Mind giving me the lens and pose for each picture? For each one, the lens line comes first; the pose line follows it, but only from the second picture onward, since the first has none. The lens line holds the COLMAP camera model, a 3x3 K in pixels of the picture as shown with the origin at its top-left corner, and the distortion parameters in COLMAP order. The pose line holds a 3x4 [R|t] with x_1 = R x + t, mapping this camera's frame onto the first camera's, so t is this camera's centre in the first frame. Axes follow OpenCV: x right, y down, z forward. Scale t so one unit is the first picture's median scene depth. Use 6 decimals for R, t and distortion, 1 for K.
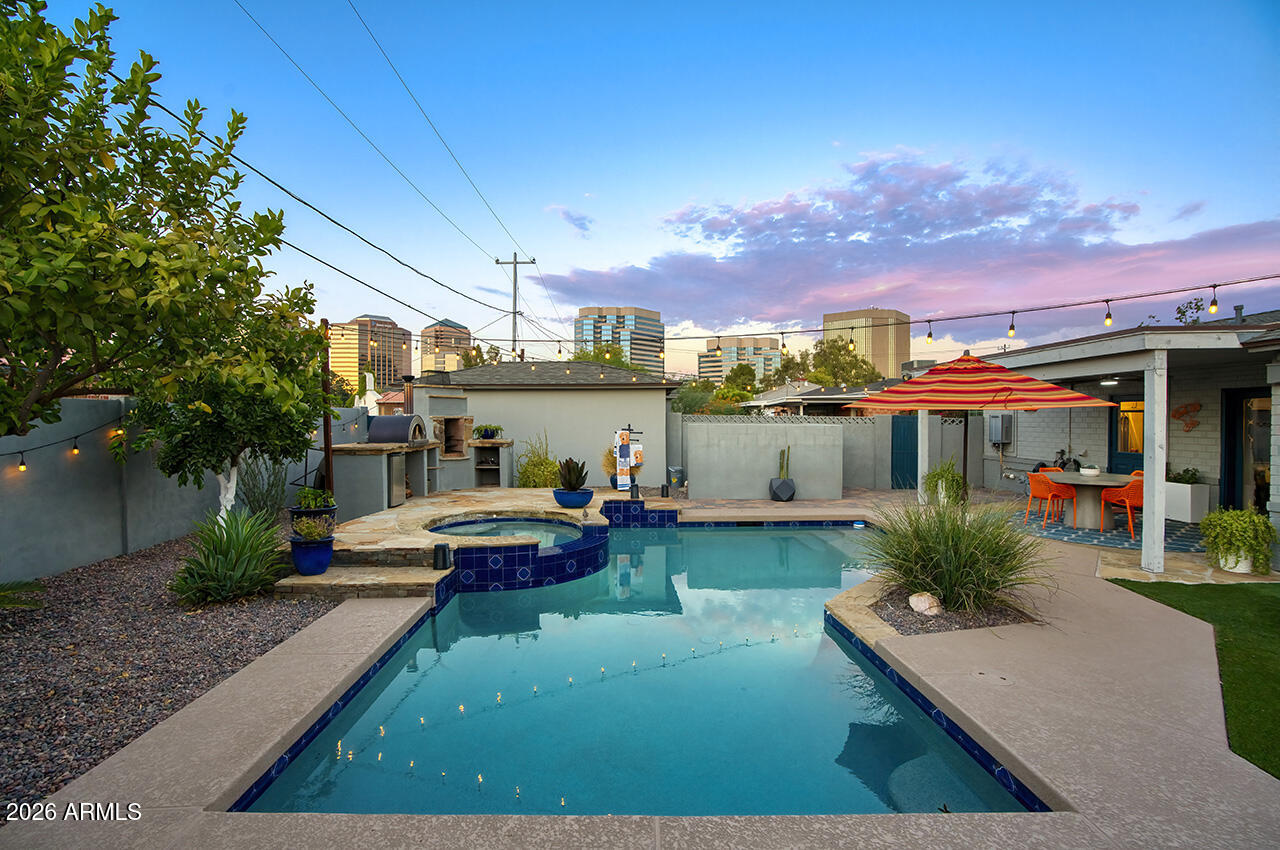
lens RADIAL K [[583.6, 0, 648.1], [0, 583.6, 422.3], [0, 0, 1]] dist [-0.051683, 0.000434]
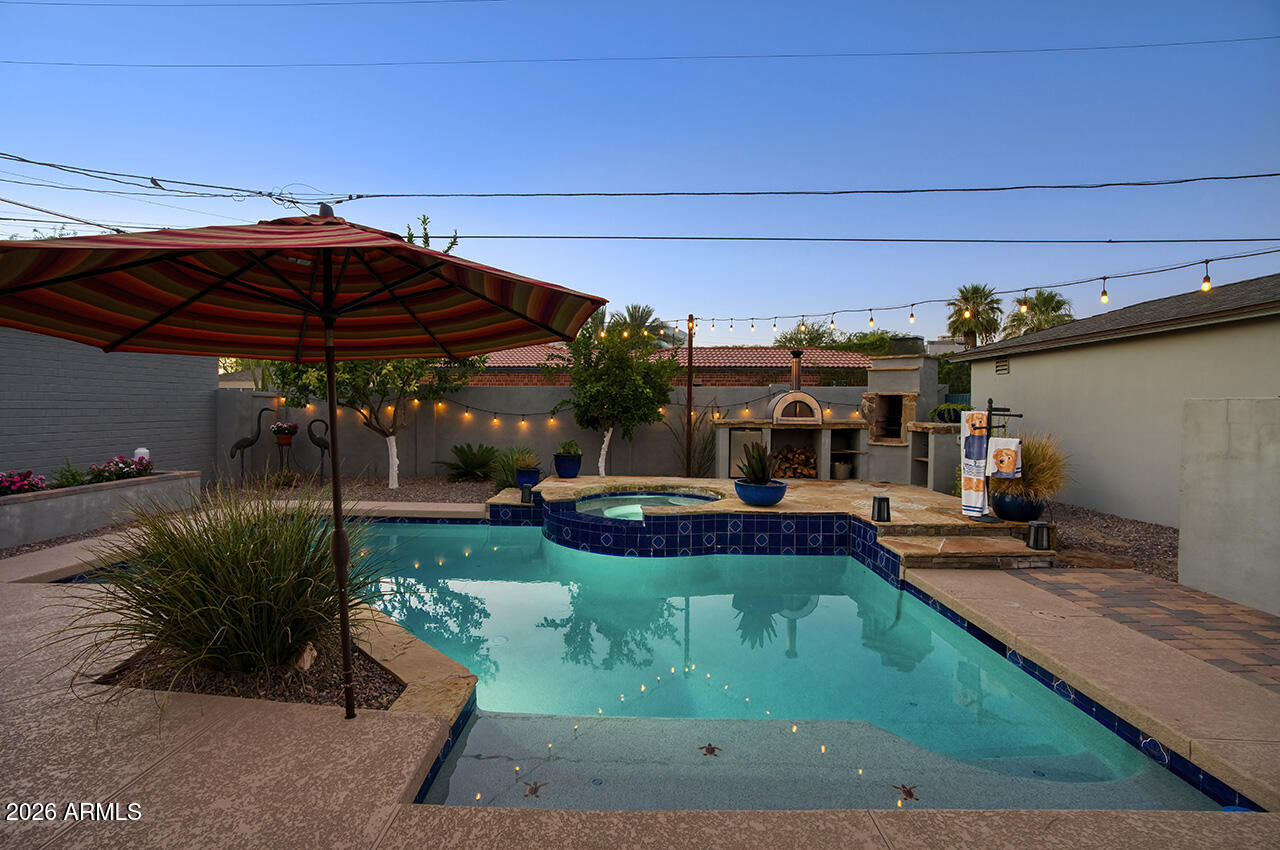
lens RADIAL K [[601.9, 0, 640.9], [0, 601.9, 419.0], [0, 0, 1]] dist [-0.074054, 0.028512]
pose [[-0.058512, 0.016603, -0.998149, 0.551084], [-0.009959, 0.999802, 0.017214, 0.016625], [0.998237, 0.010947, -0.058335, 0.728870]]
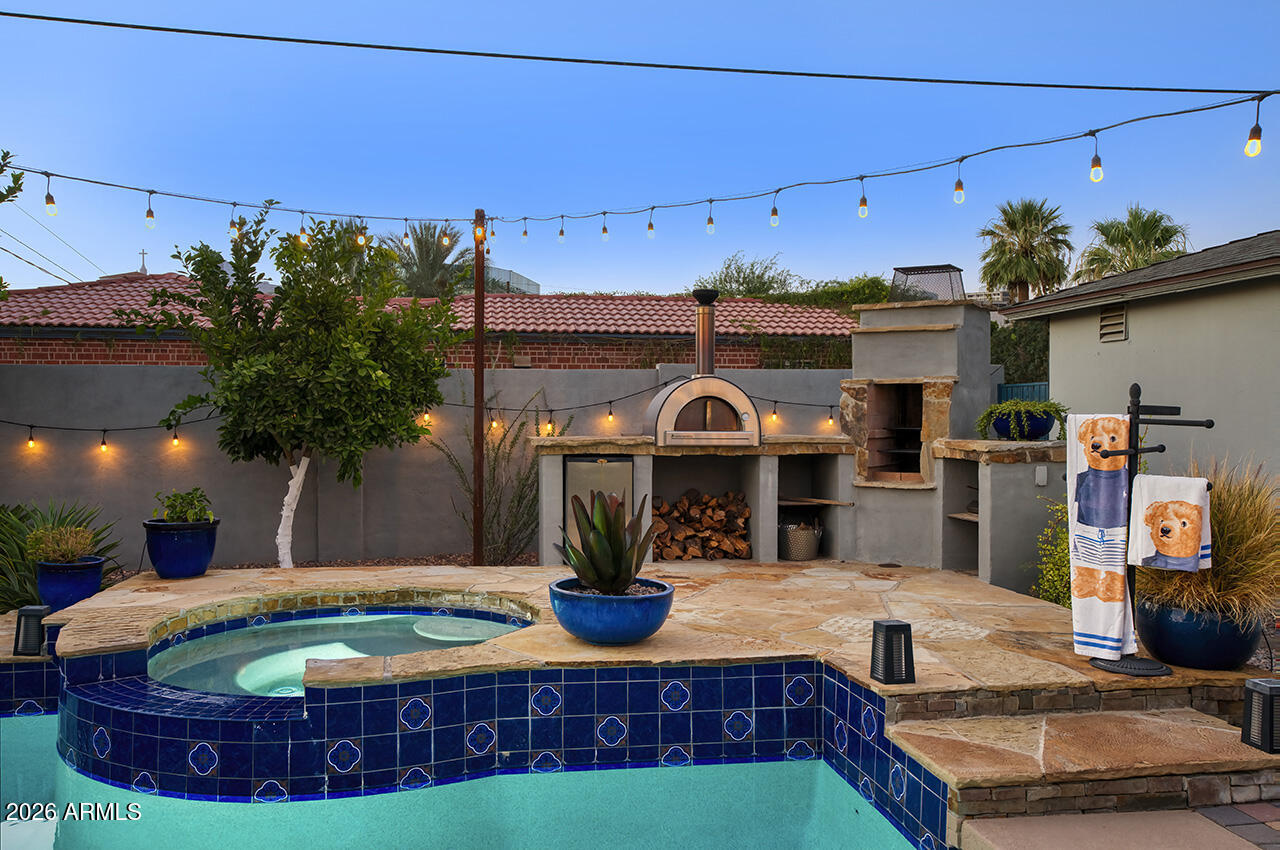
lens RADIAL K [[1097.2, 0, 638.2], [0, 1097.2, 420.6], [0, 0, 1]] dist [0.041696, 0.001360]
pose [[0.116679, 0.002760, -0.993166, 0.397333], [-0.004263, 0.999988, 0.002278, 0.018164], [0.993161, 0.003968, 0.116689, 0.773522]]
